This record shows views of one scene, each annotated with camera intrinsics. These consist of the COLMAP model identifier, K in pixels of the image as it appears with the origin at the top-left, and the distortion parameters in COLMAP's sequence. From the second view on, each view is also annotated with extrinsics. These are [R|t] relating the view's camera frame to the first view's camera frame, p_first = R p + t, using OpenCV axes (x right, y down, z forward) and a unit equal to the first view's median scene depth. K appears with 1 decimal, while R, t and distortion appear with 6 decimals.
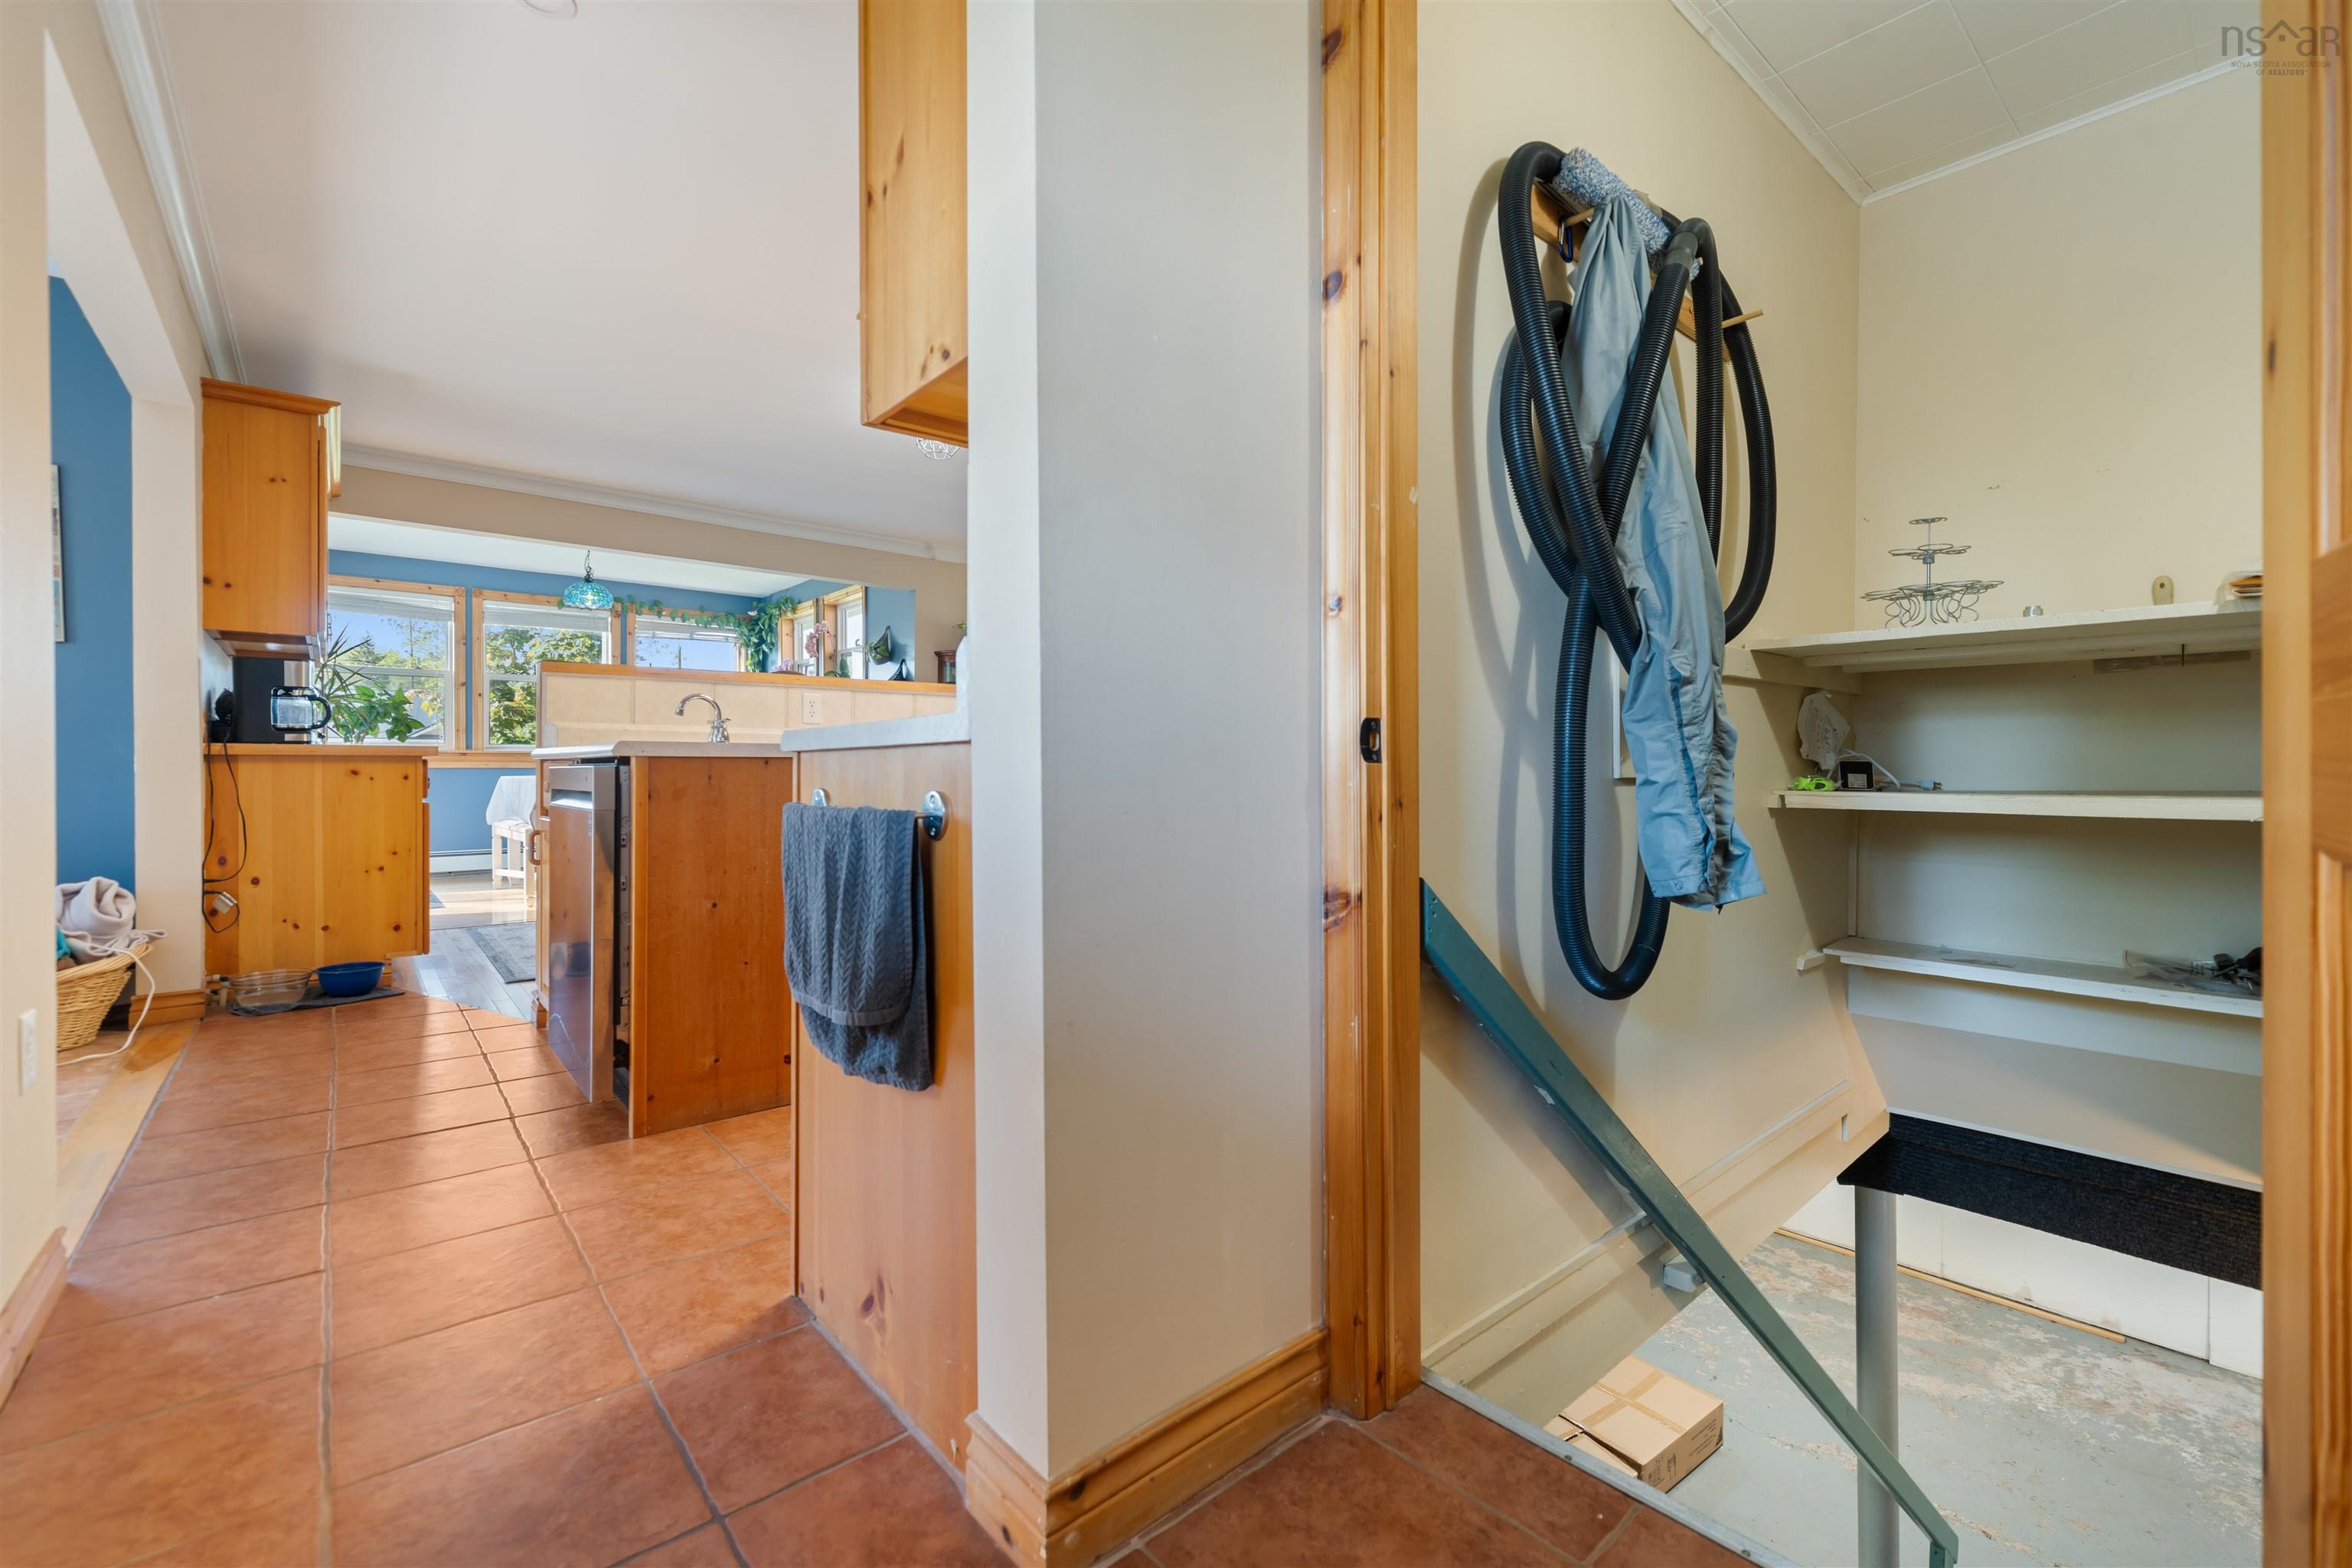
lens RADIAL K [[965.8, 0, 1178.4], [0, 965.8, 789.3], [0, 0, 1]] dist [0.000573, -0.000035]
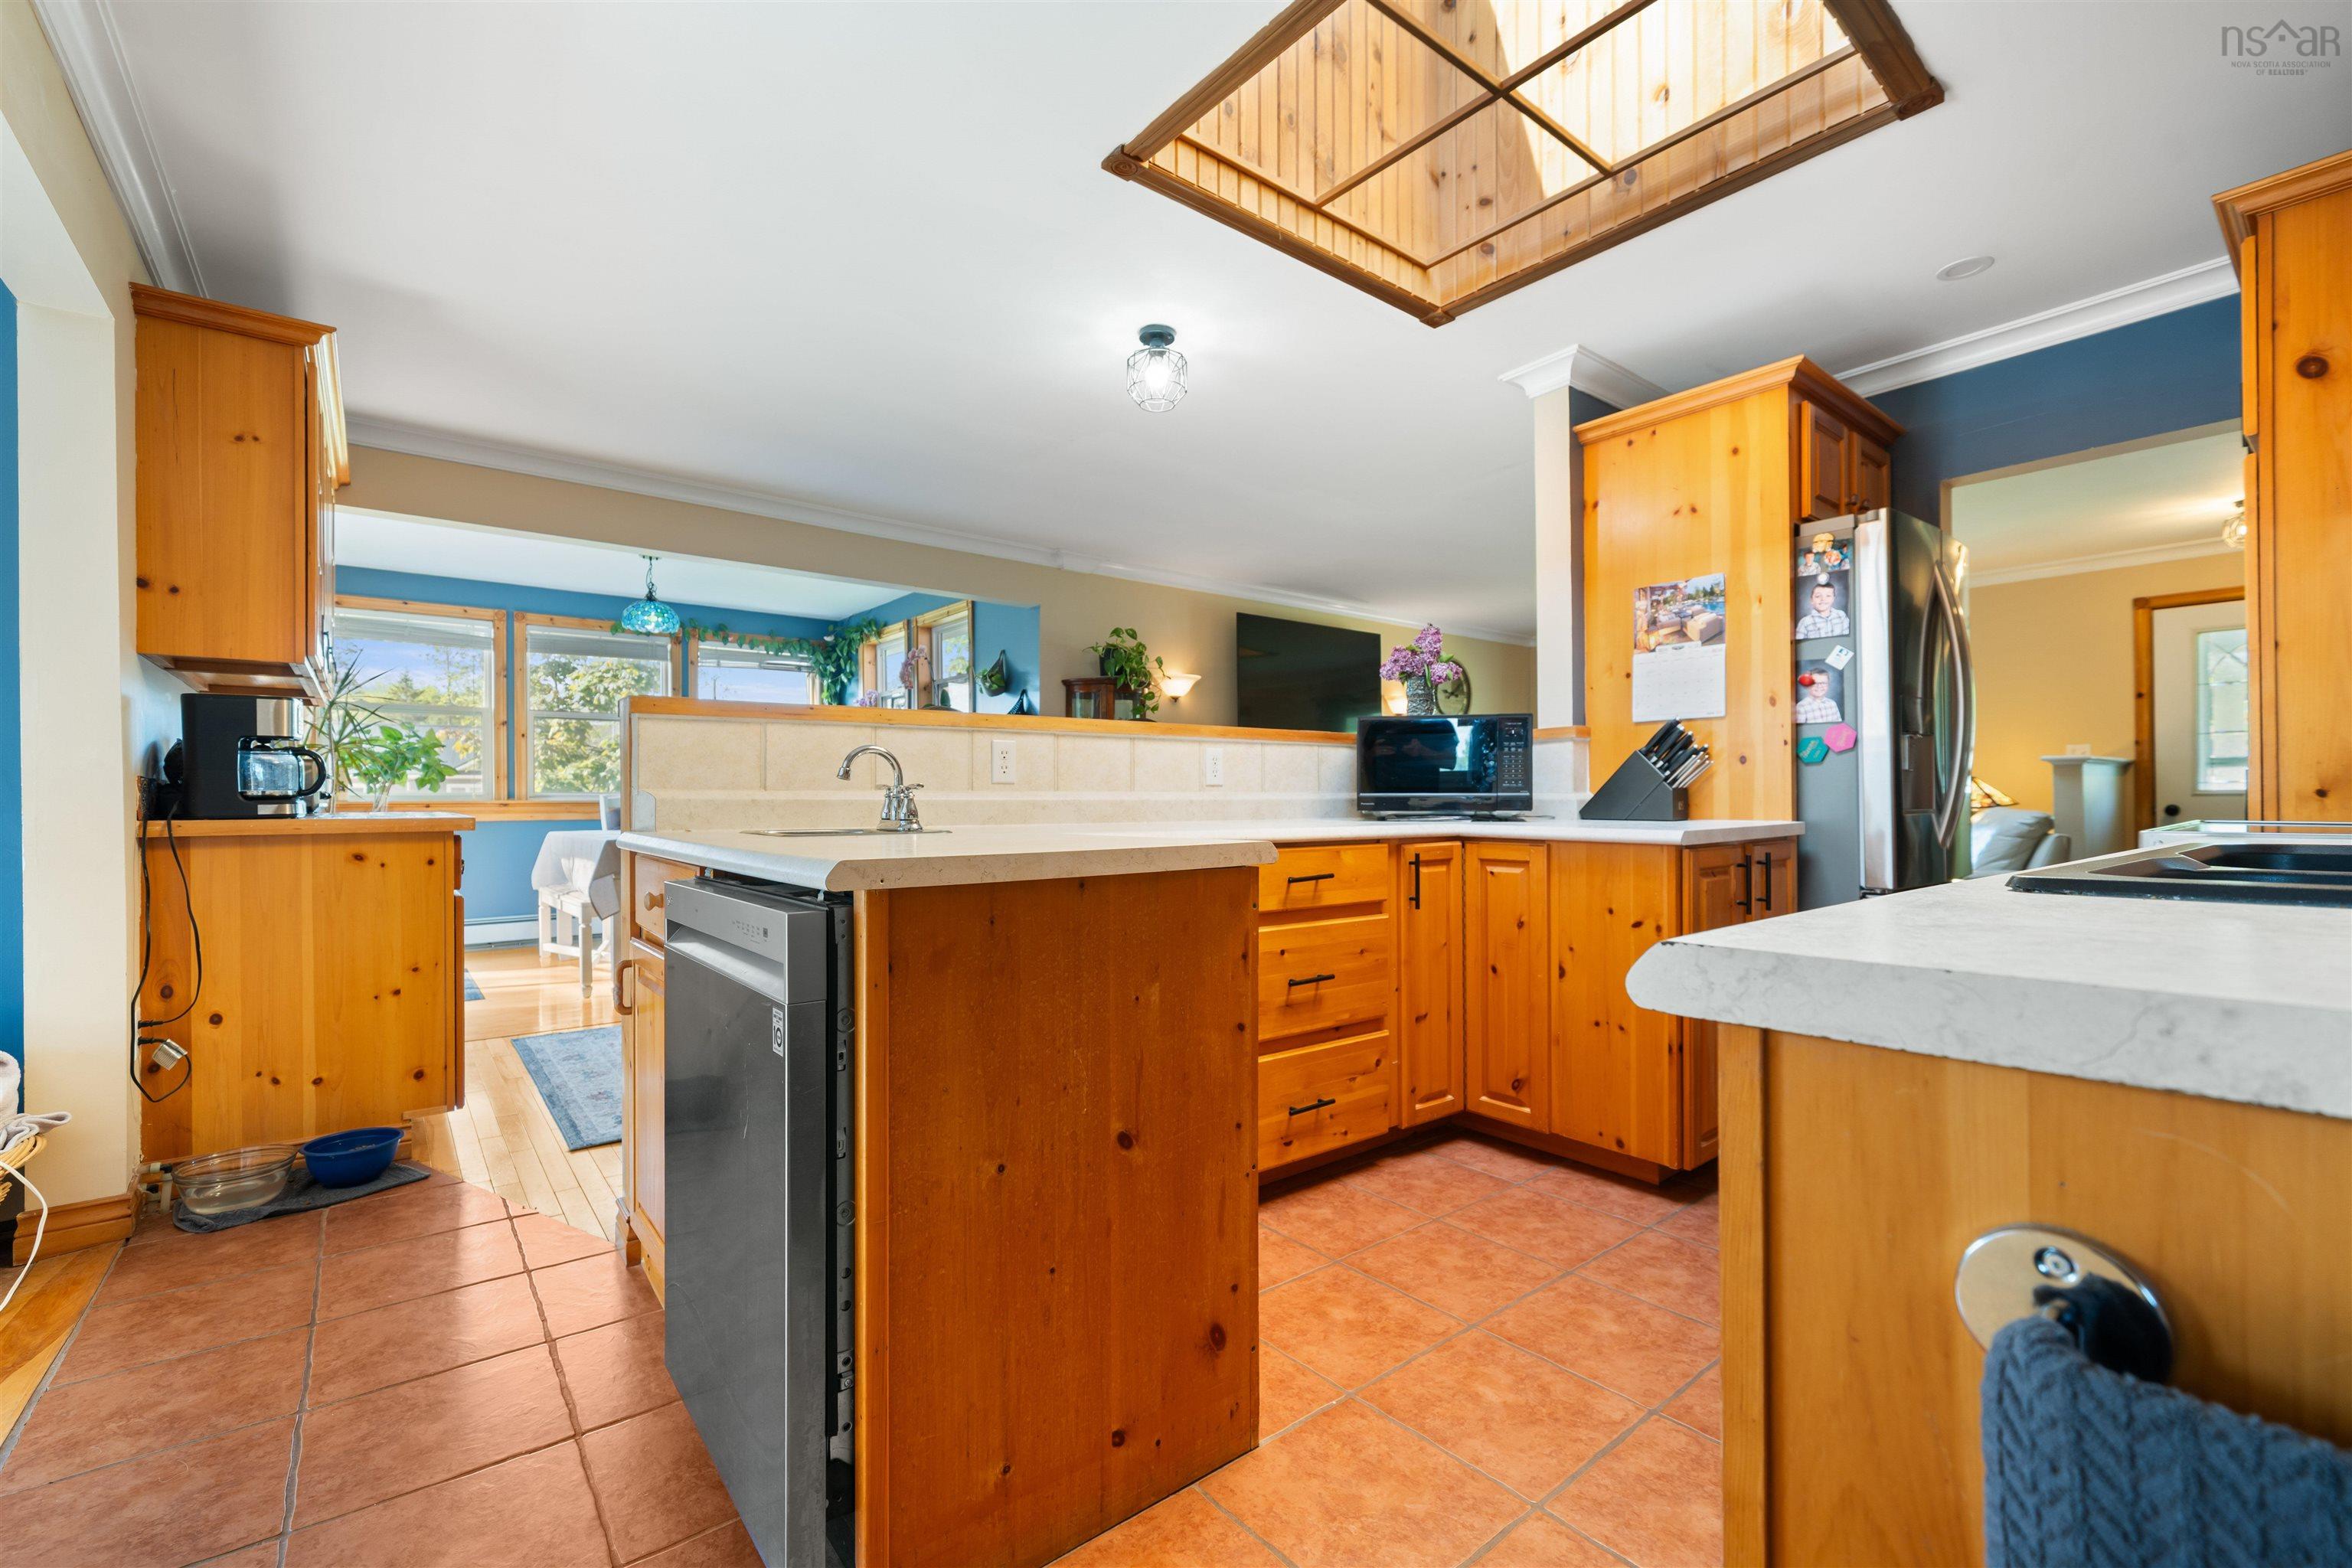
lens RADIAL K [[980.7, 0, 1189.5], [0, 980.7, 817.2], [0, 0, 1]] dist [-0.000144, -0.000150]
pose [[0.999681, -0.005453, -0.024681, -0.230782], [0.005395, 0.999983, -0.002426, -0.041490], [0.024693, 0.002292, 0.999692, 0.301844]]
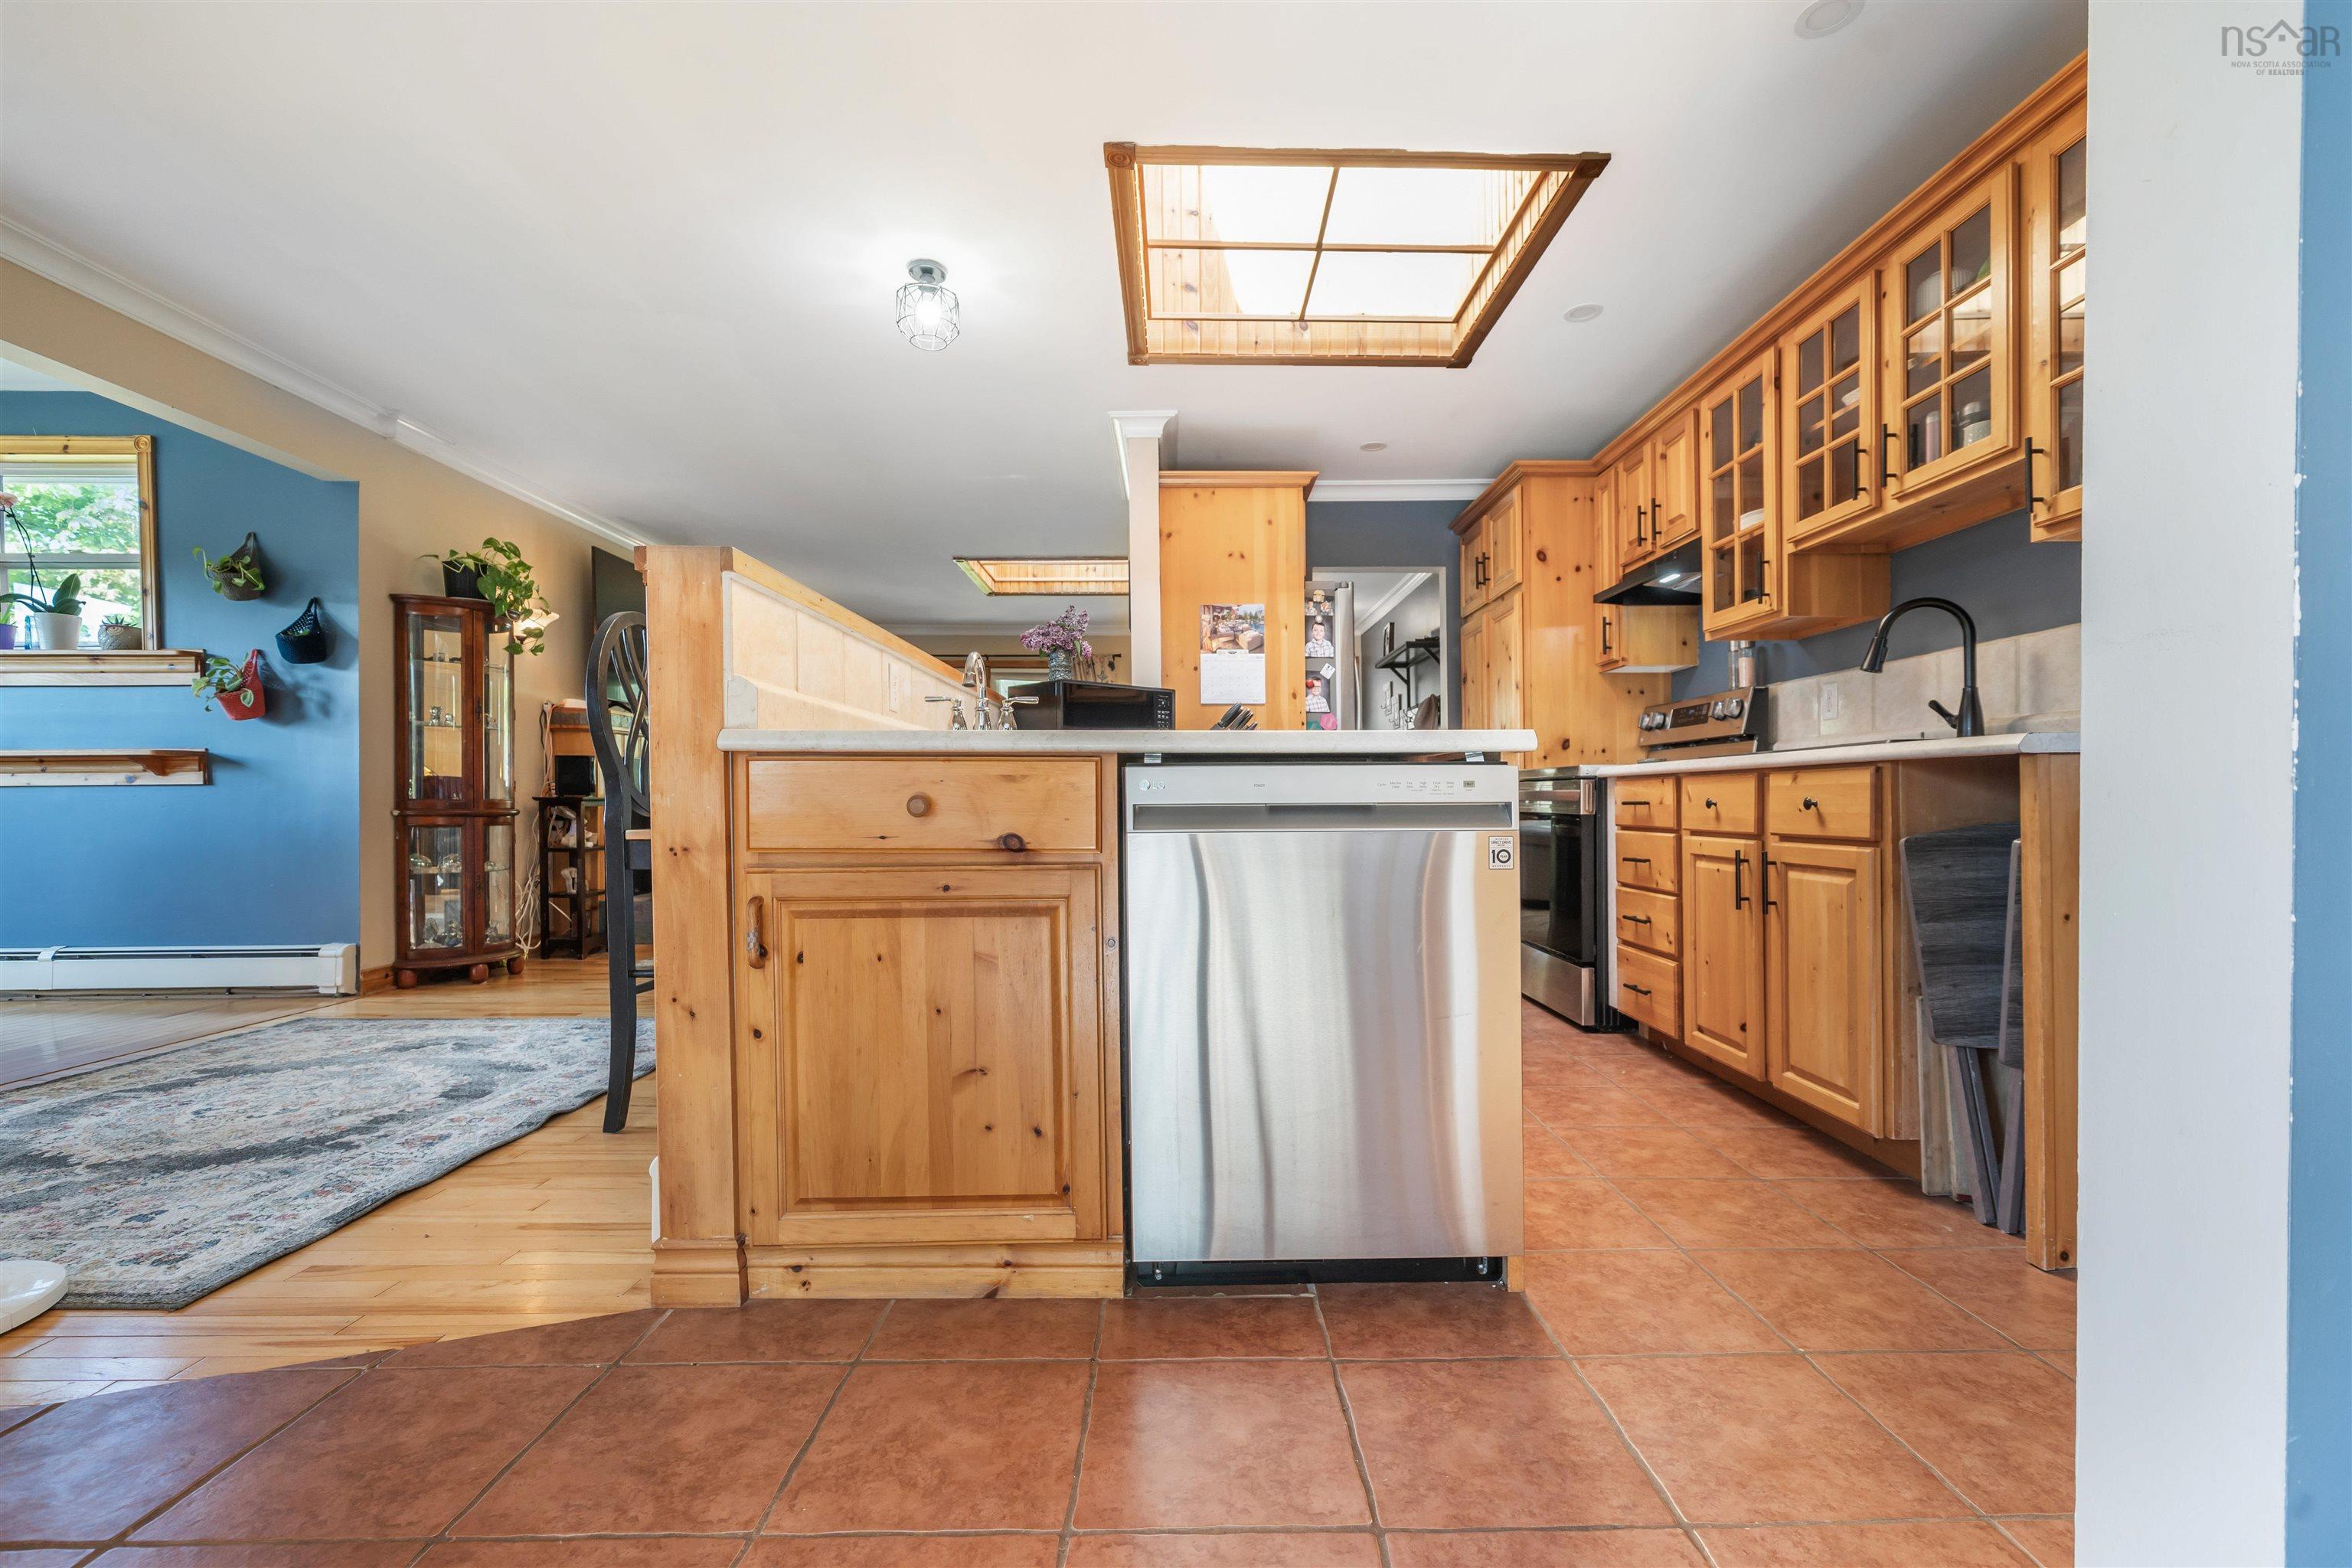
lens RADIAL K [[980.7, 0, 1189.5], [0, 980.7, 817.2], [0, 0, 1]] dist [-0.000144, -0.000150]
pose [[0.637448, -0.014500, 0.770357, -0.764552], [0.019094, 0.999813, 0.003020, 0.005446], [-0.770256, 0.012784, 0.637606, 0.443874]]
